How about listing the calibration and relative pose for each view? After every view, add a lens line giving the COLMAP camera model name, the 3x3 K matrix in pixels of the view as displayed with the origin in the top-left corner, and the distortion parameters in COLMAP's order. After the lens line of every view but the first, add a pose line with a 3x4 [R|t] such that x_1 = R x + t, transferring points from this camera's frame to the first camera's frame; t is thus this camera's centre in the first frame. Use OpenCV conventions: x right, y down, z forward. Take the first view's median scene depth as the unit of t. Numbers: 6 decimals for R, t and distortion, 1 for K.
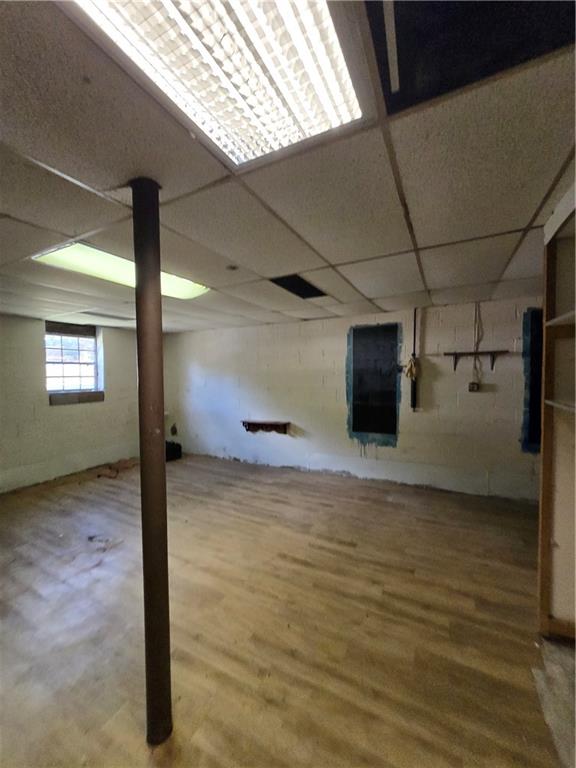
lens RADIAL K [[305.4, 0, 295.9], [0, 305.4, 381.5], [0, 0, 1]] dist [-0.001179, -0.000625]
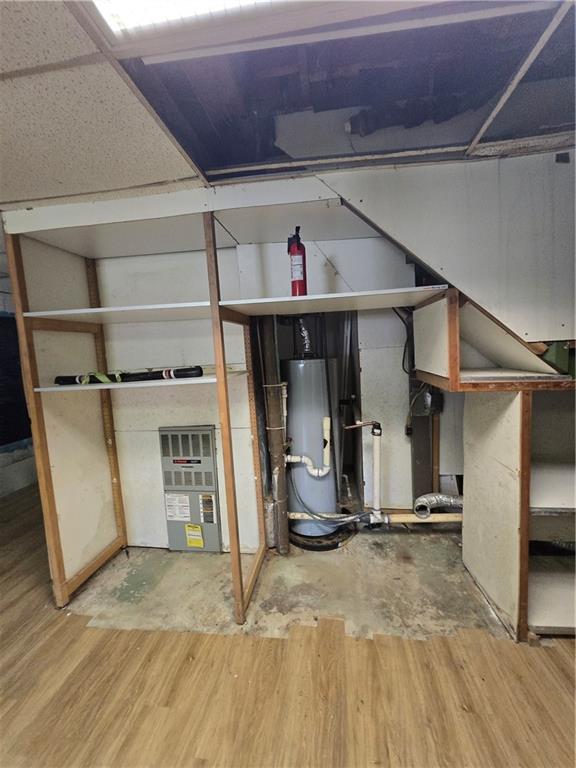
lens RADIAL K [[305.4, 0, 288.4], [0, 305.4, 379.0], [0, 0, 1]] dist [-0.001179, -0.000625]
pose [[-0.315697, -0.066500, 0.946527, -0.282413], [0.076691, 0.992489, 0.095308, -0.003253], [-0.945756, 0.102679, -0.308226, 0.342585]]
